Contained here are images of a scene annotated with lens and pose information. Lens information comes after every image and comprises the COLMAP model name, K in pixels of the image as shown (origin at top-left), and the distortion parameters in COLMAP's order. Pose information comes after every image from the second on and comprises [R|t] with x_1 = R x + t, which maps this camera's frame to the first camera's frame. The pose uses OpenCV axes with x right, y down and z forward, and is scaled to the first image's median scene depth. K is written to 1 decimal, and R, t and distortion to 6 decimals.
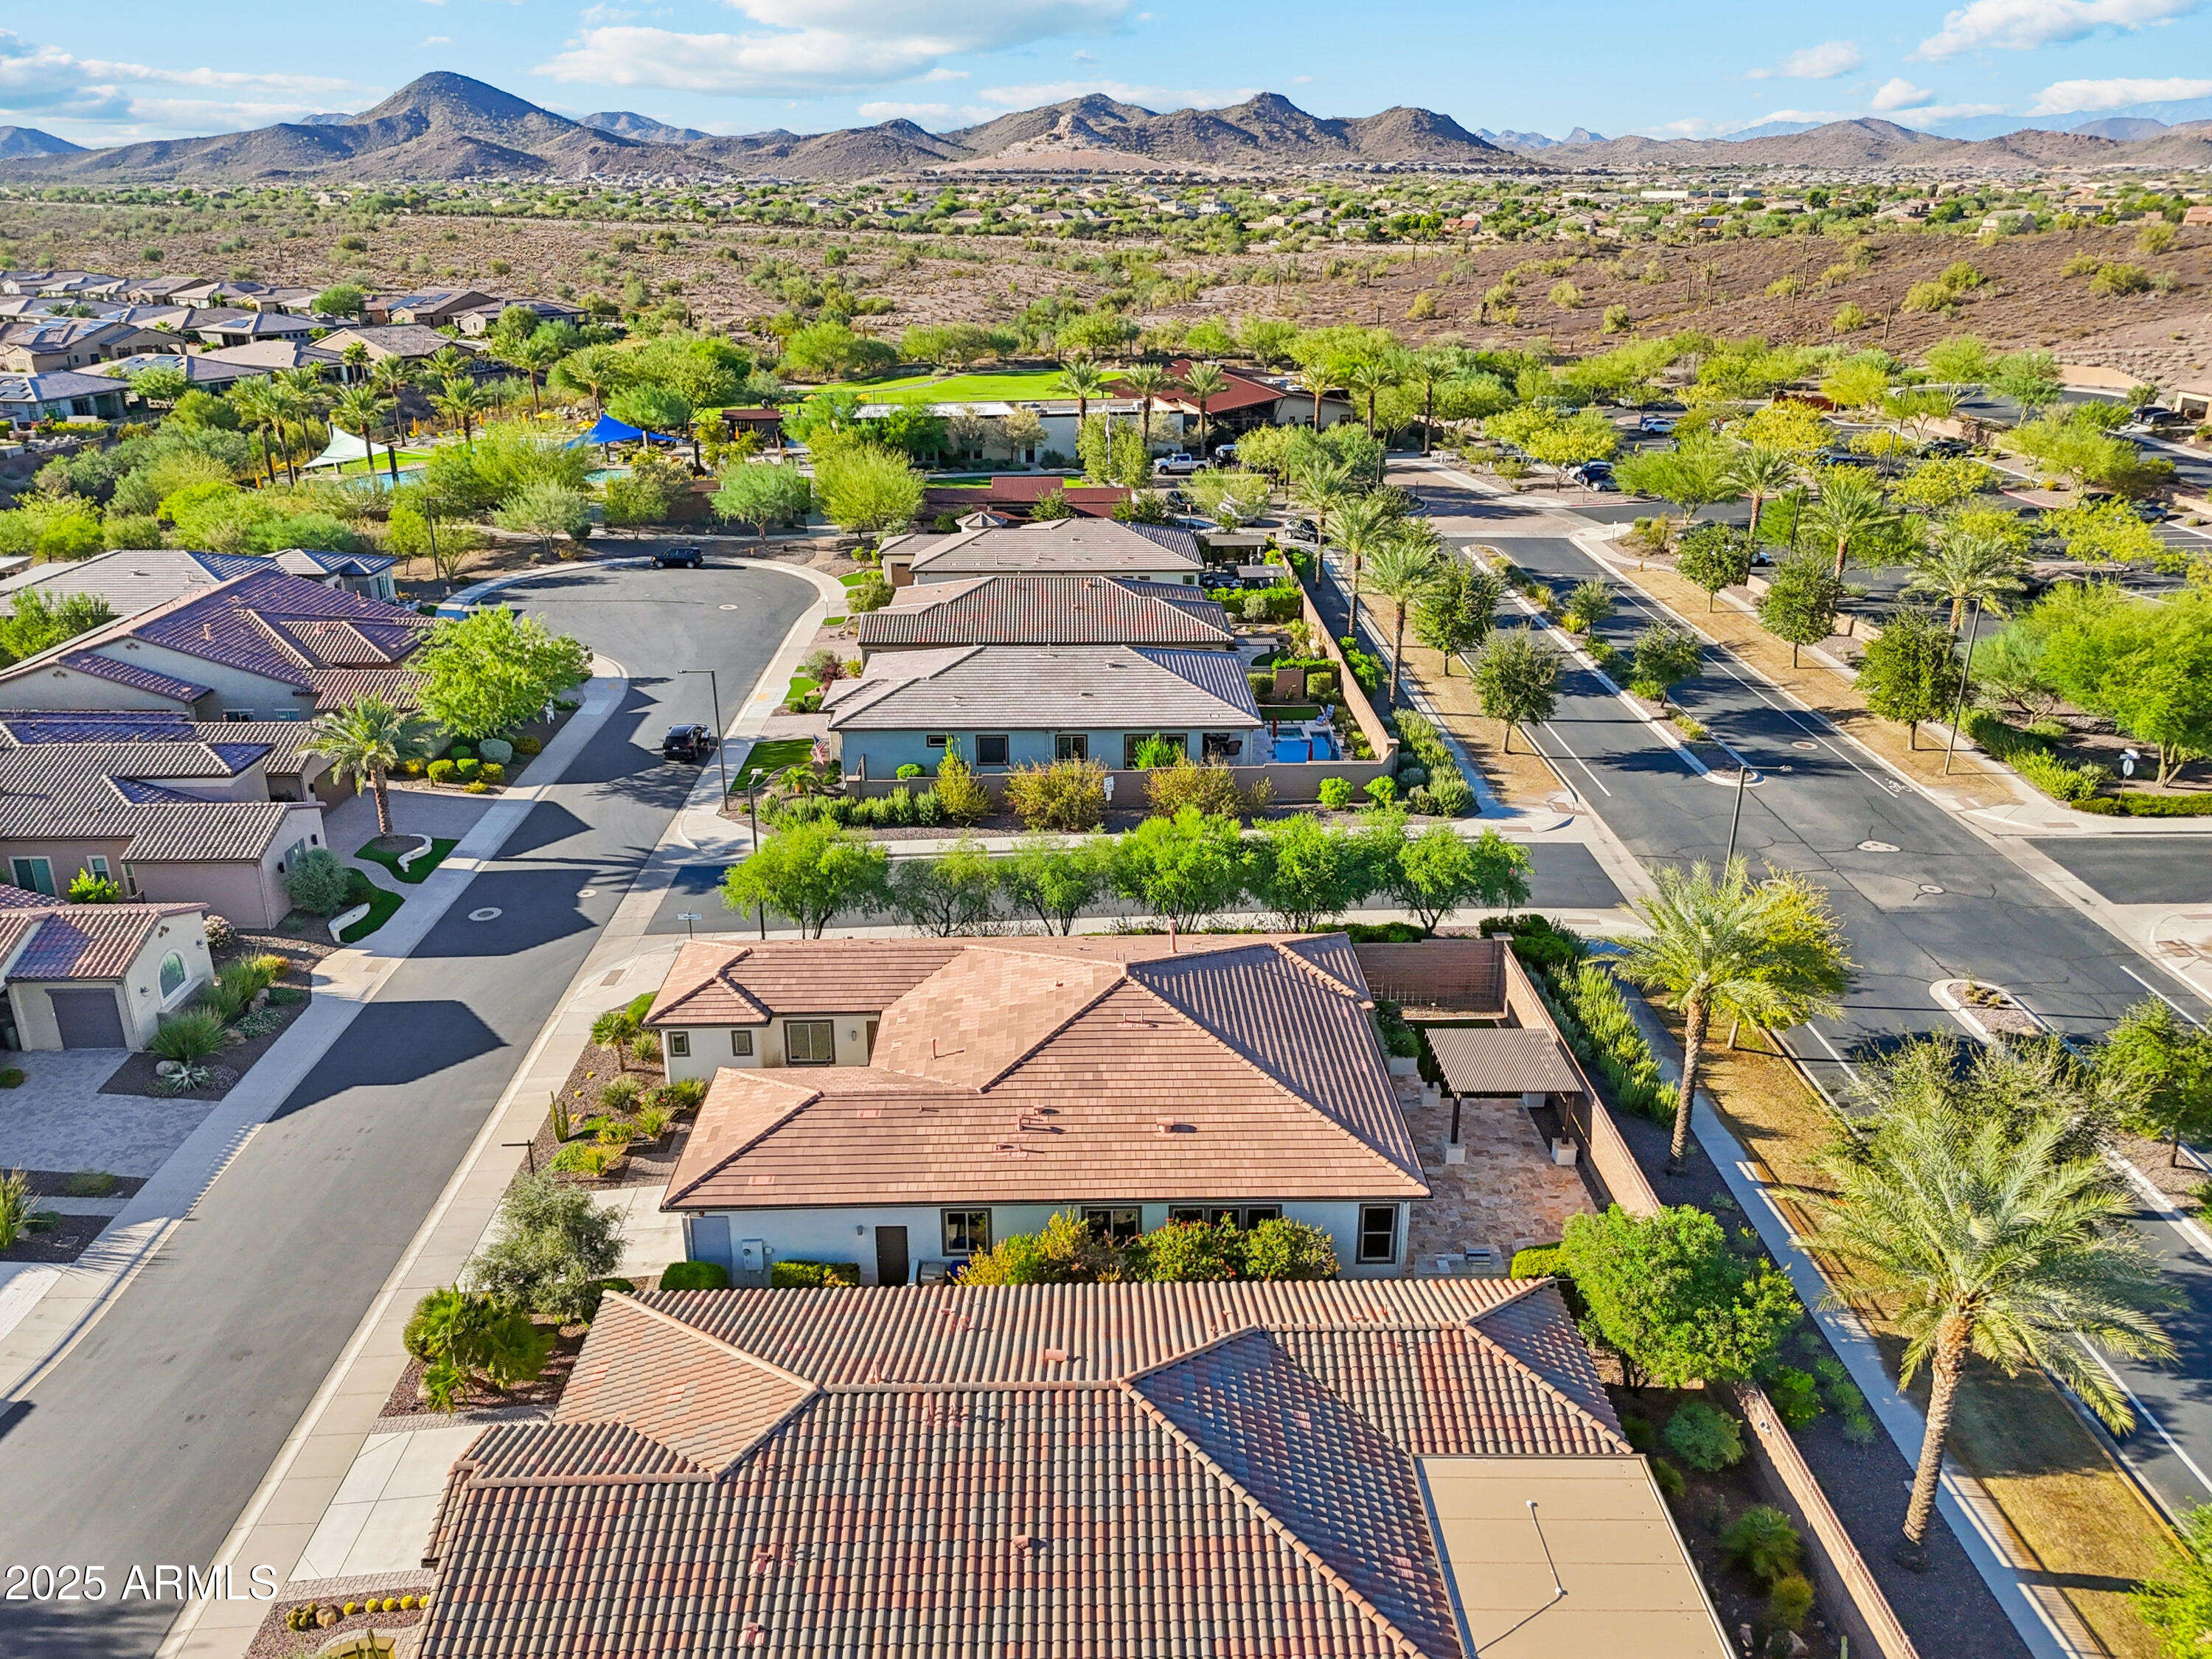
lens RADIAL K [[1644.9, 0, 1106.0], [0, 1644.9, 829.5], [0, 0, 1]] dist [0.025081, -0.004117]
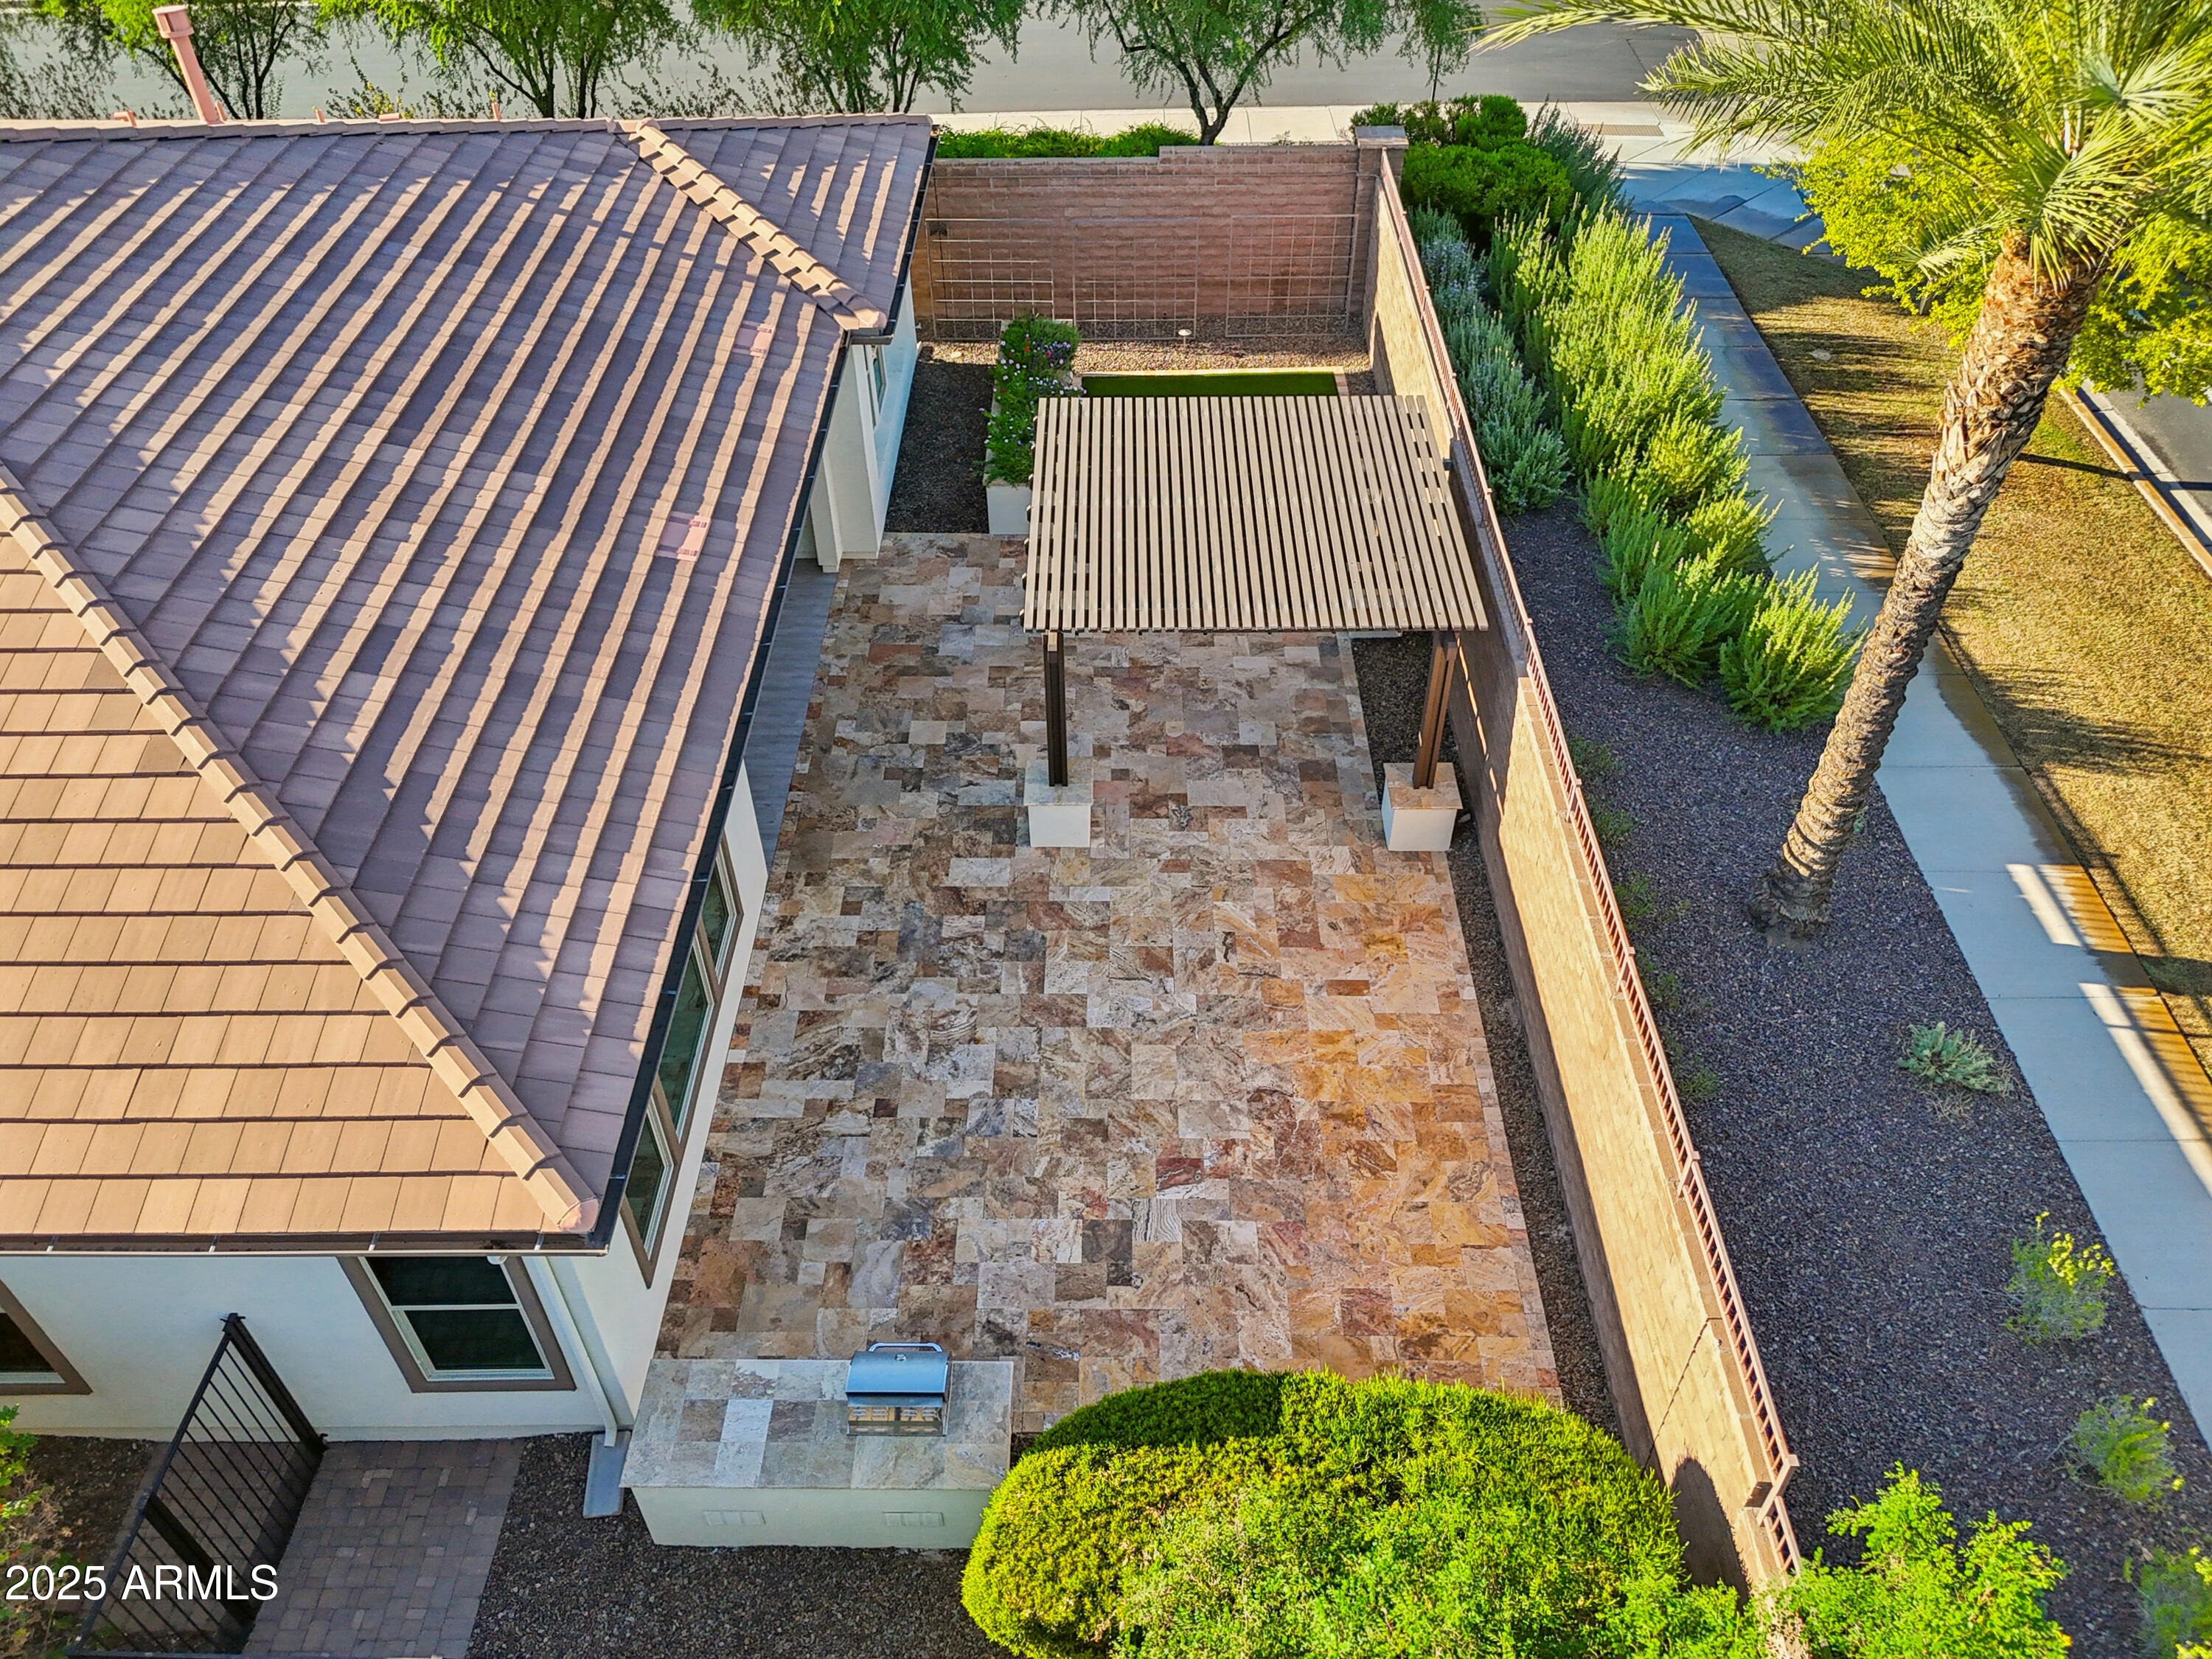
lens RADIAL K [[1623.6, 0, 1106.0], [0, 1623.6, 829.5], [0, 0, 1]] dist [0.049440, 0.004005]
pose [[0.999328, 0.008610, -0.035636, 0.225055], [0.005004, 0.930901, 0.365237, 0.086168], [0.036319, -0.365170, 0.930232, 0.698776]]
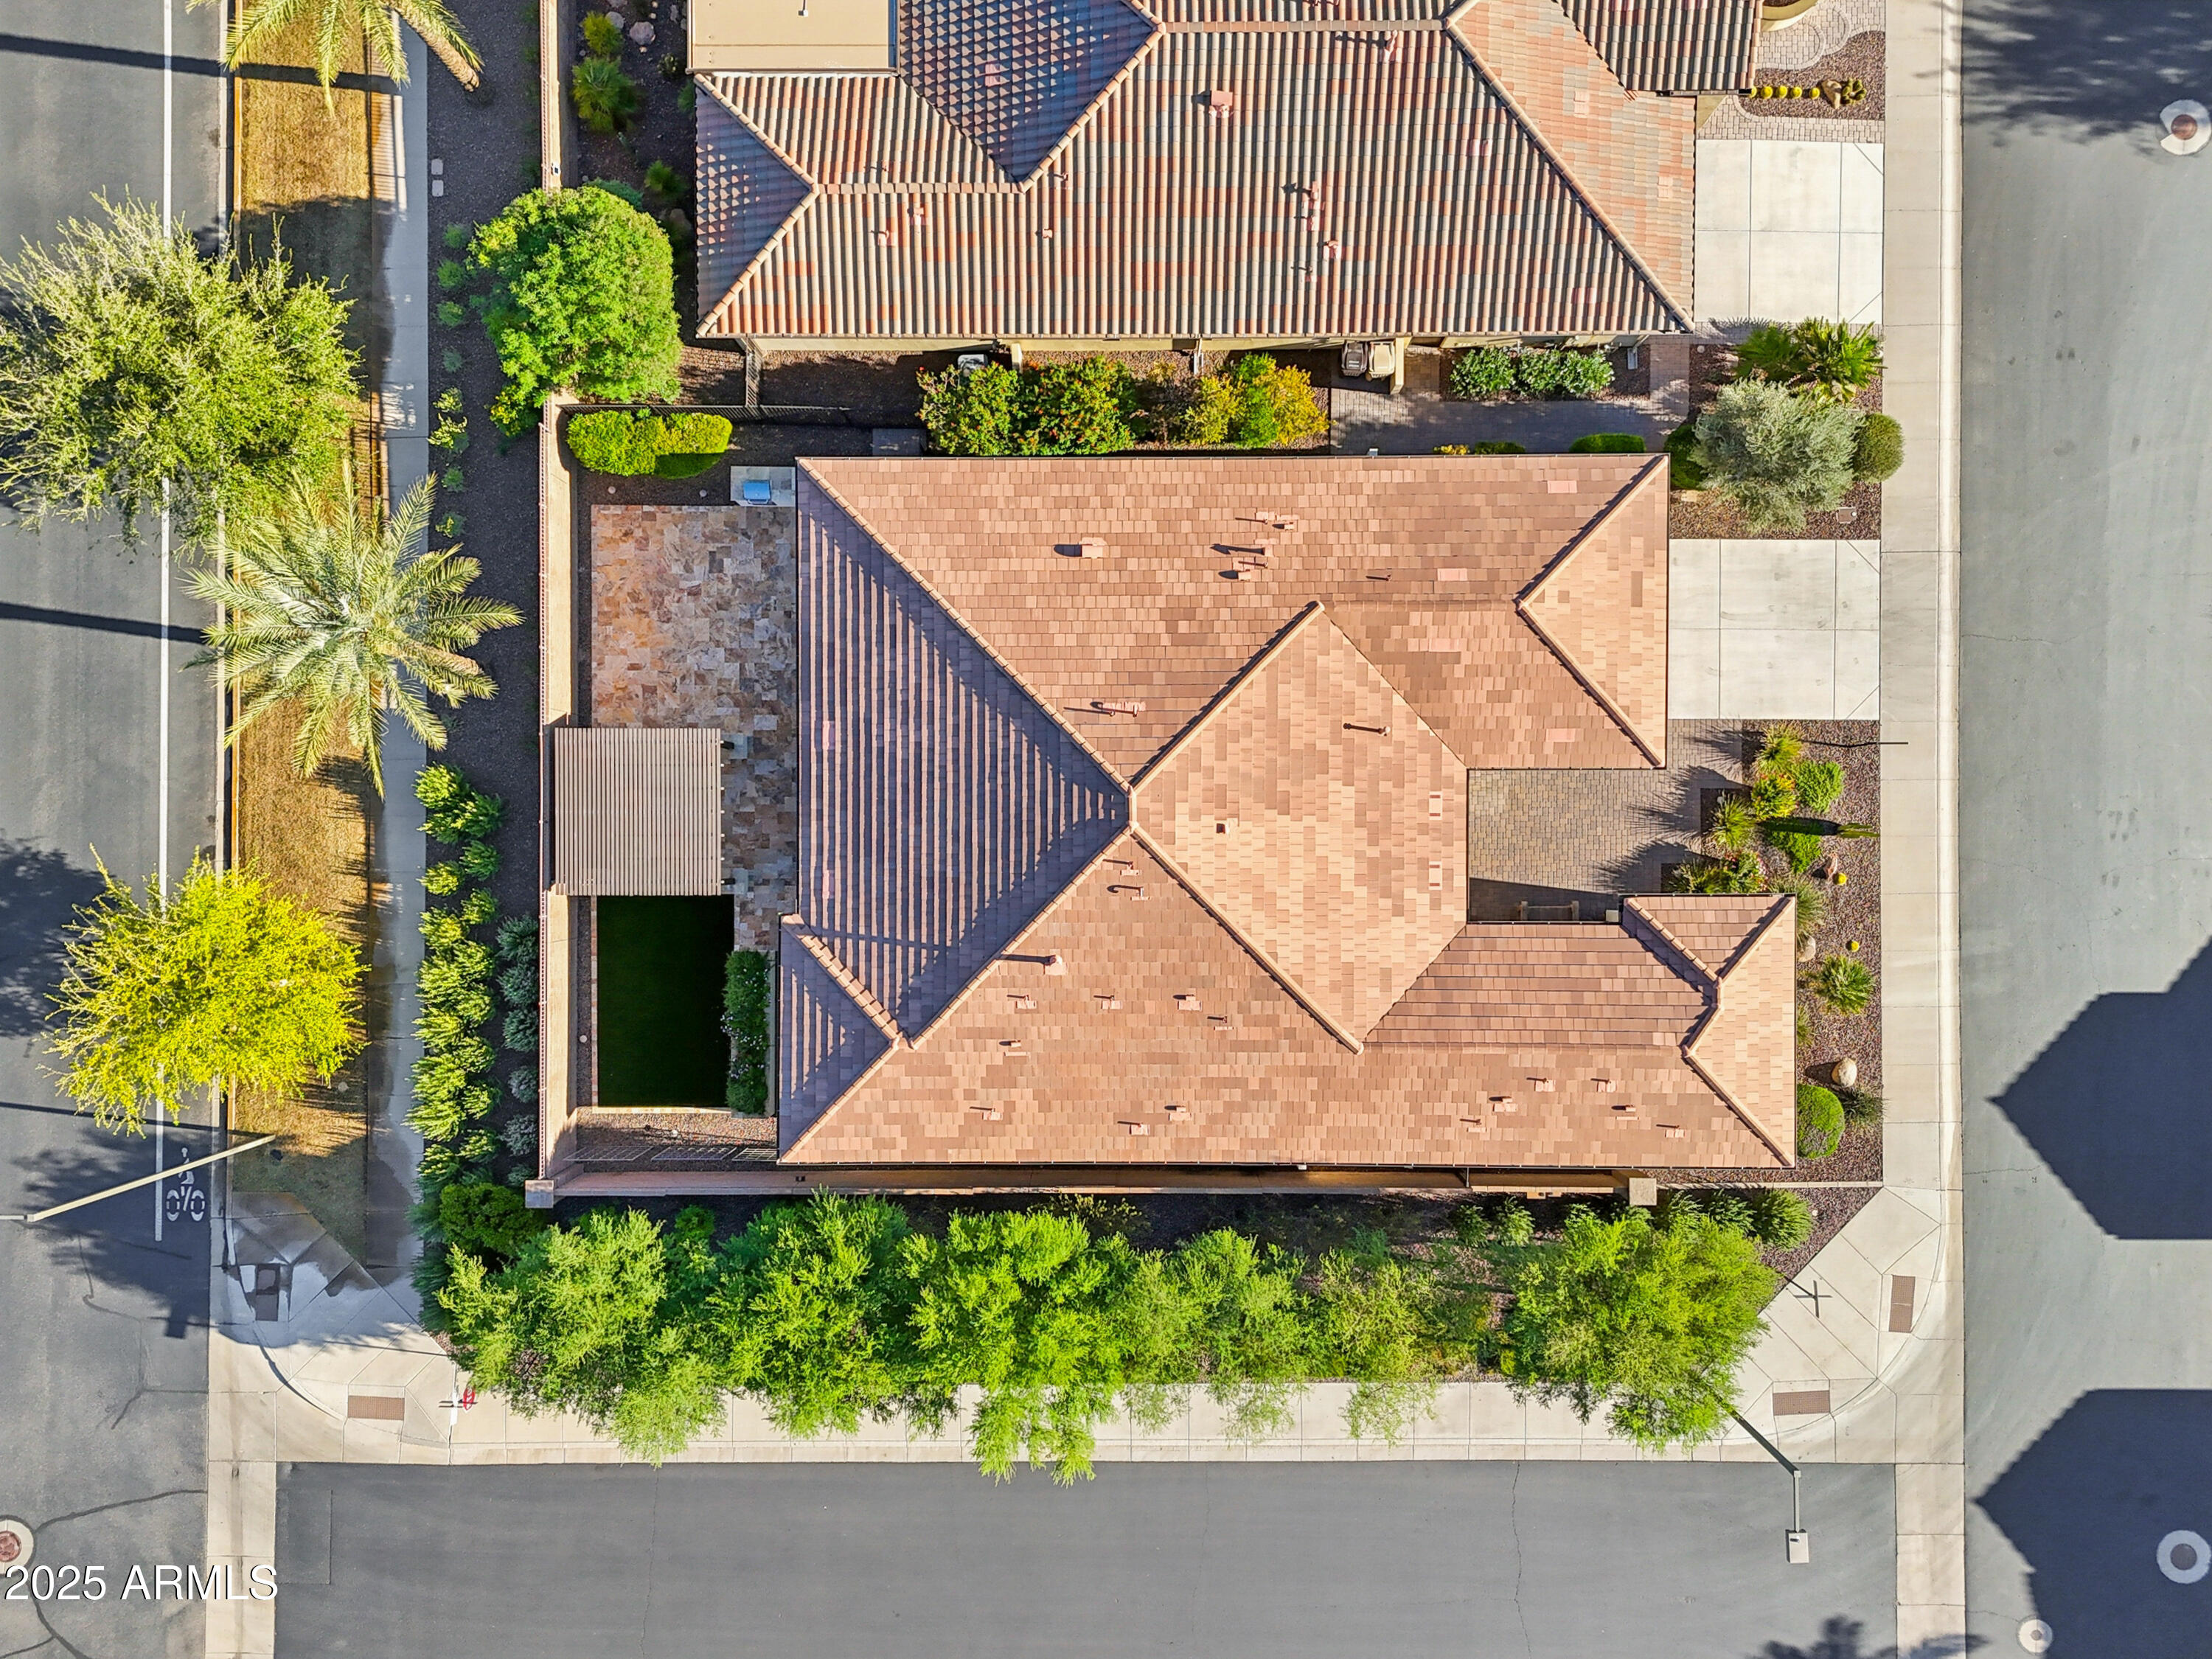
lens RADIAL K [[1669.3, 0, 1106.0], [0, 1669.3, 829.5], [0, 0, 1]] dist [0.110657, -0.195045]
pose [[-0.999639, -0.021044, 0.016722, 0.010570], [0.023198, -0.361235, 0.932186, -0.579705], [-0.013576, 0.932237, 0.361592, 0.717645]]
